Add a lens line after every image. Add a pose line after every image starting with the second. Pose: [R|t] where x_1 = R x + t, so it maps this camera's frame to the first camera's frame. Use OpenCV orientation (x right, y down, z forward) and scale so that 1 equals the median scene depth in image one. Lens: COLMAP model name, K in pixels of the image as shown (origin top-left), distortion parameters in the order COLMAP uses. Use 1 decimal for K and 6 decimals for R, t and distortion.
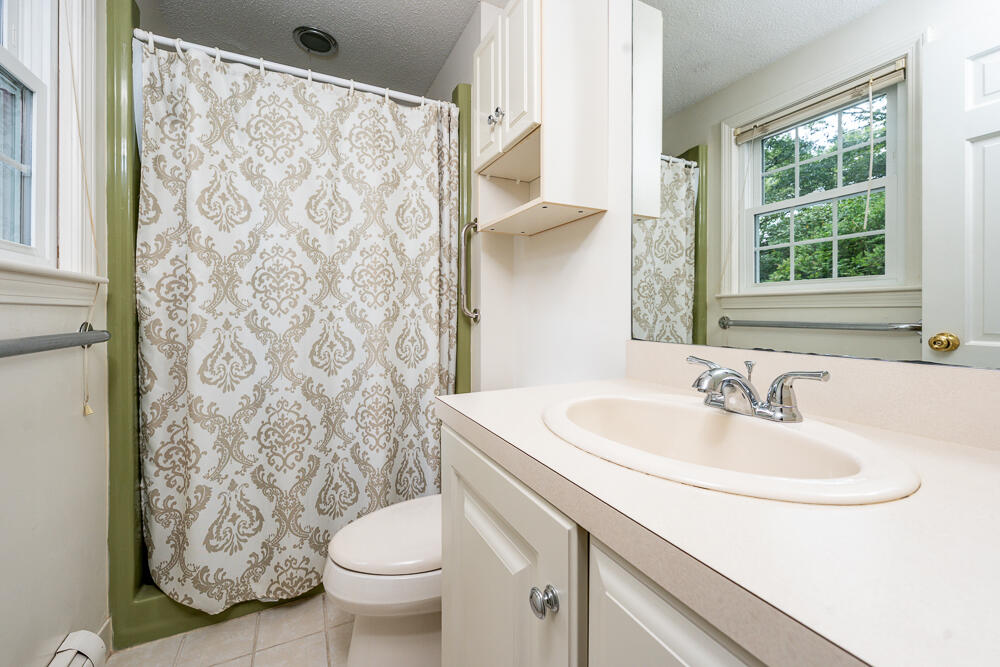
lens RADIAL K [[405.9, 0, 495.1], [0, 405.9, 312.9], [0, 0, 1]] dist [-0.003171, 0.000724]
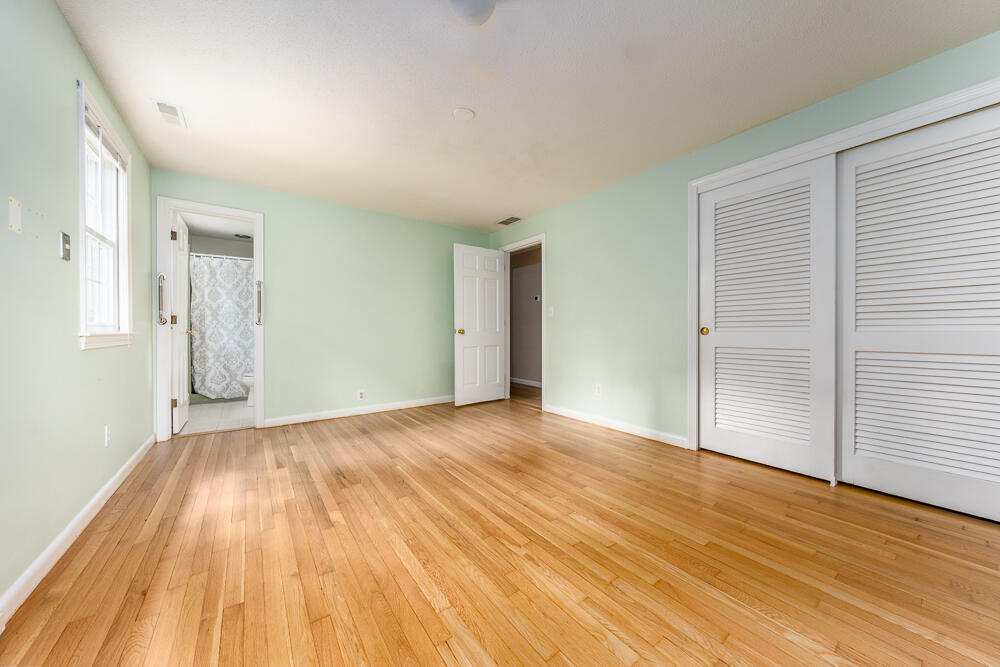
lens RADIAL K [[348.0, 0, 496.4], [0, 348.0, 331.9], [0, 0, 1]] dist [-0.003500, -0.000255]
pose [[0.984396, -0.002899, 0.175944, 1.434977], [0.001700, 0.999974, 0.006965, 0.064530], [-0.175960, -0.006558, 0.984376, -2.813275]]
